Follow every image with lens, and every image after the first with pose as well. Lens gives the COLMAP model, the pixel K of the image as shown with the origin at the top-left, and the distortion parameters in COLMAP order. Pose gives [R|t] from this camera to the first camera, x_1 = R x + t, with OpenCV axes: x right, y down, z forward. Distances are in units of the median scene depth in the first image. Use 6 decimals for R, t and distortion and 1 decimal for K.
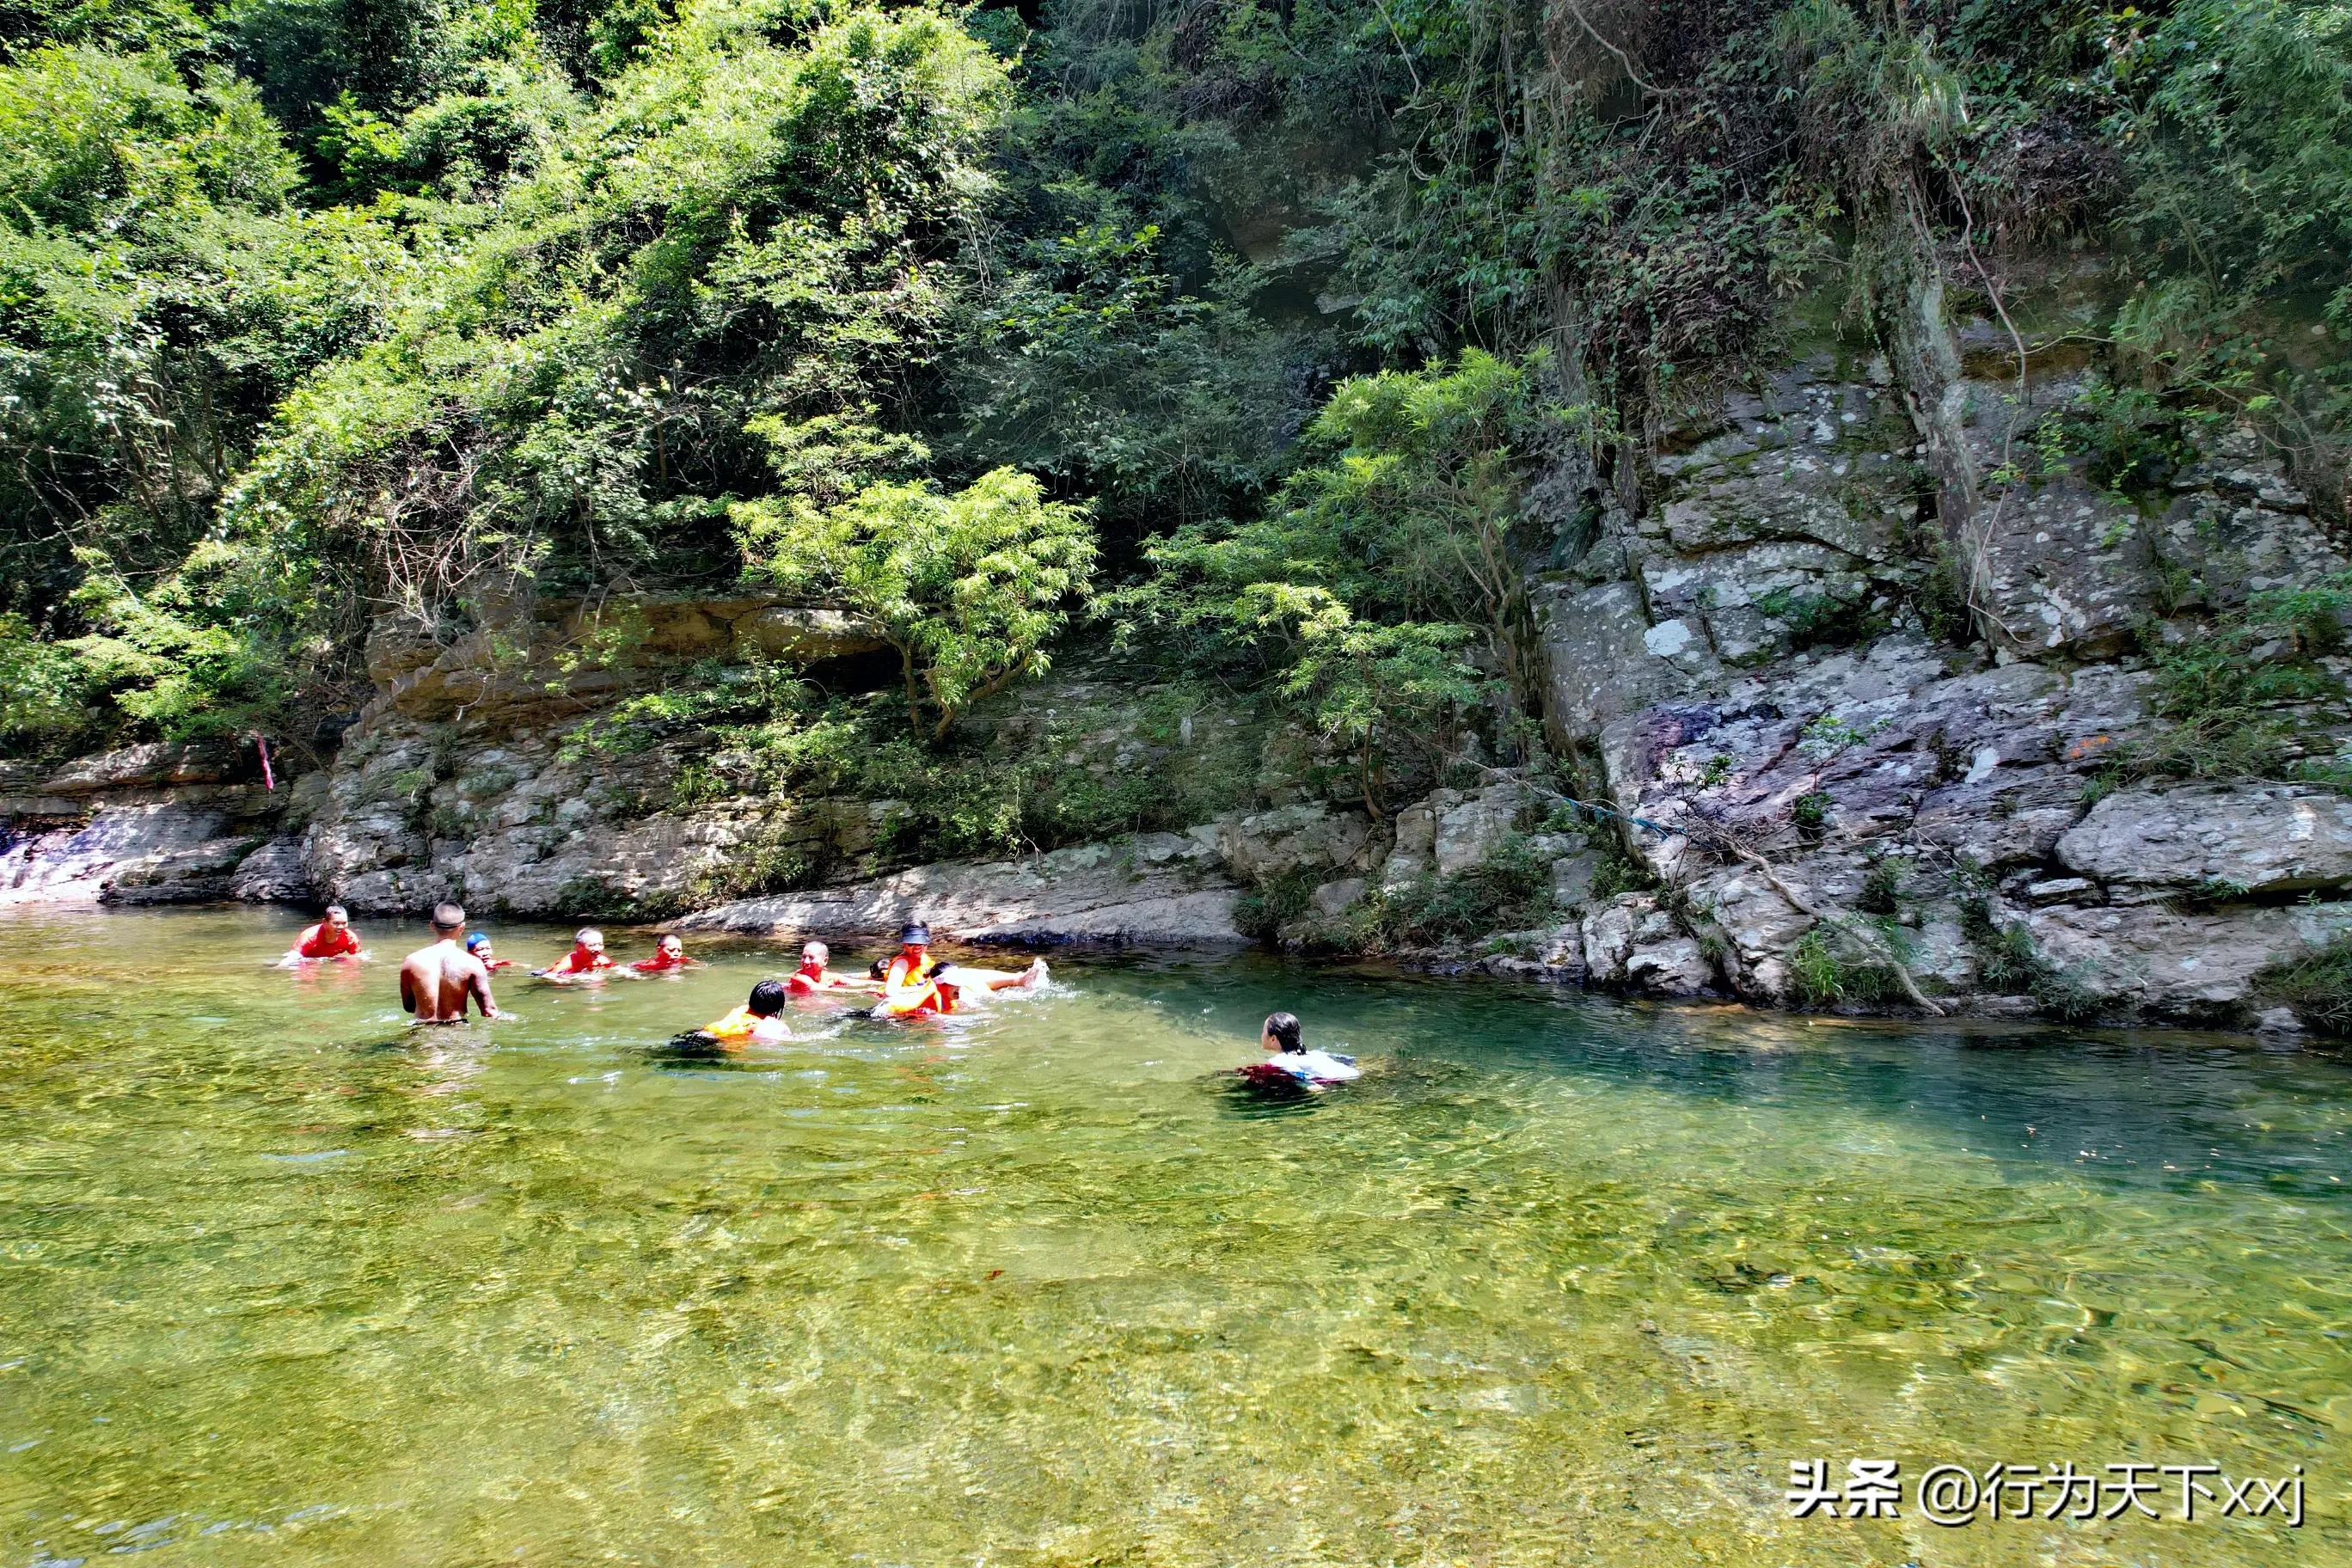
lens RADIAL K [[1495.0, 0, 1178.1], [0, 1495.0, 789.6], [0, 0, 1]] dist [-0.072821, 0.065965]
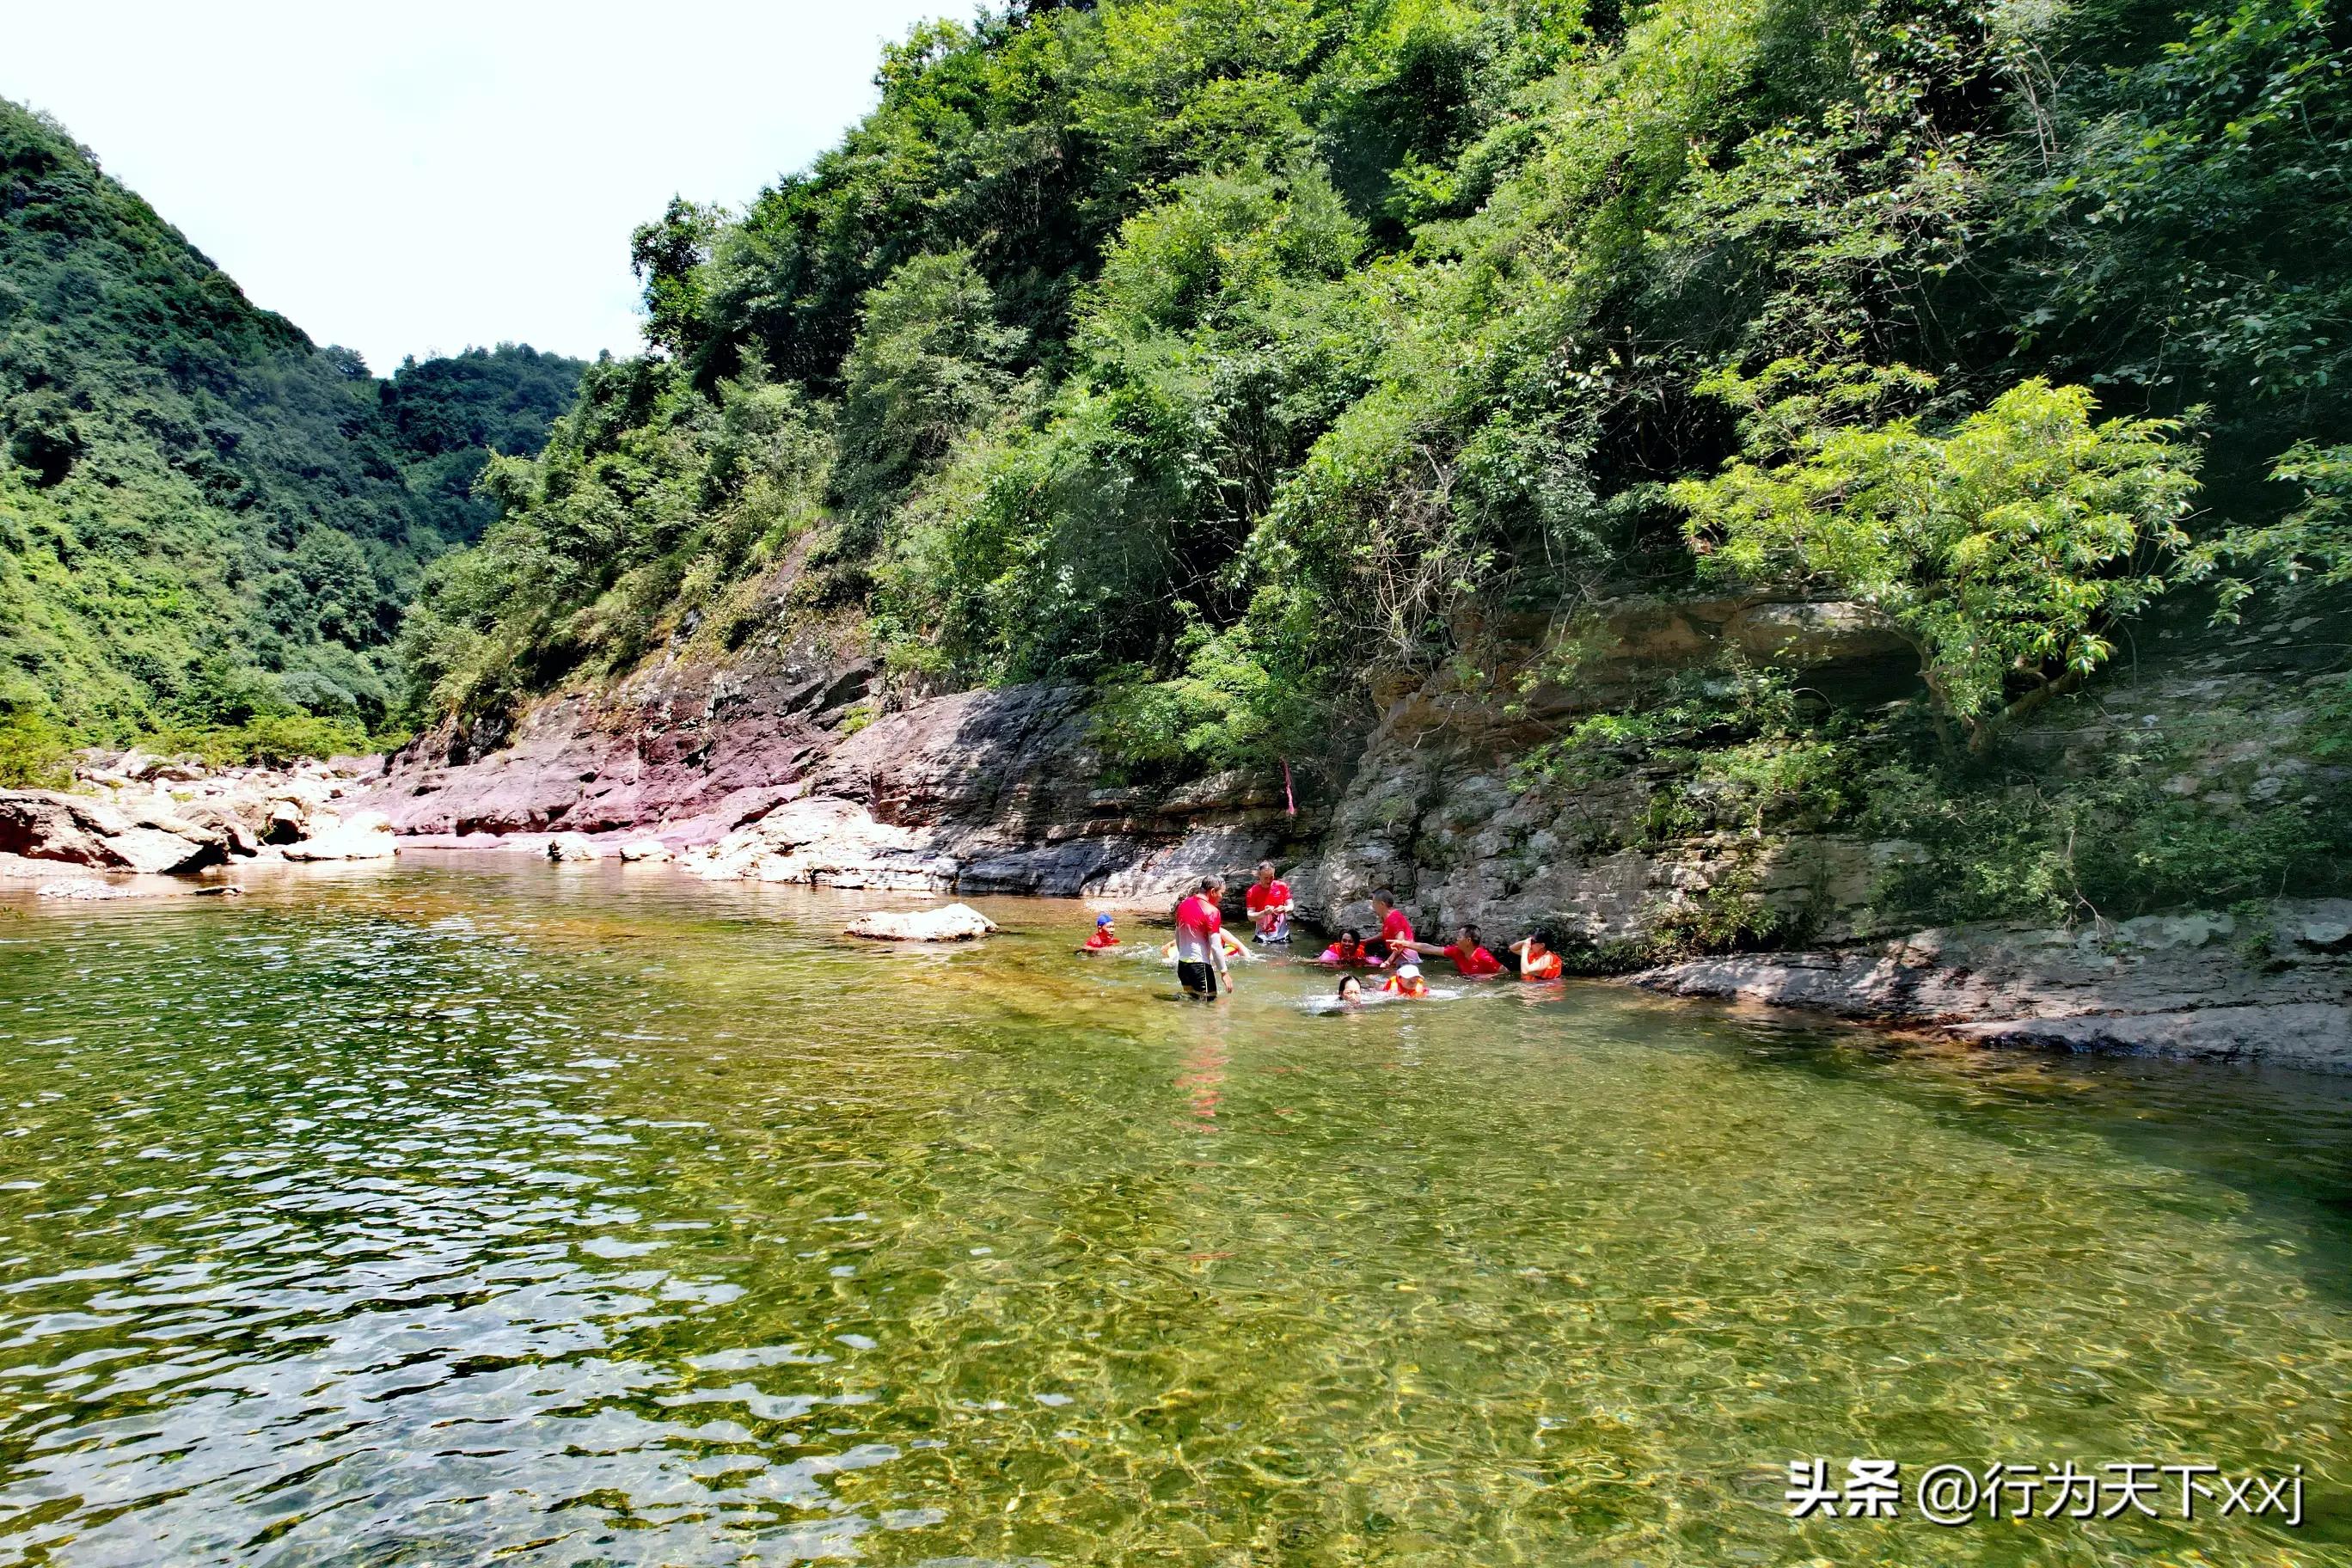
lens RADIAL K [[1495.0, 0, 1178.1], [0, 1495.0, 789.6], [0, 0, 1]] dist [-0.072821, 0.065965]
pose [[0.741987, -0.002717, -0.670409, 0.043459], [-0.001836, 0.999980, -0.006085, -0.013924], [0.670412, 0.005746, 0.741967, 0.177513]]
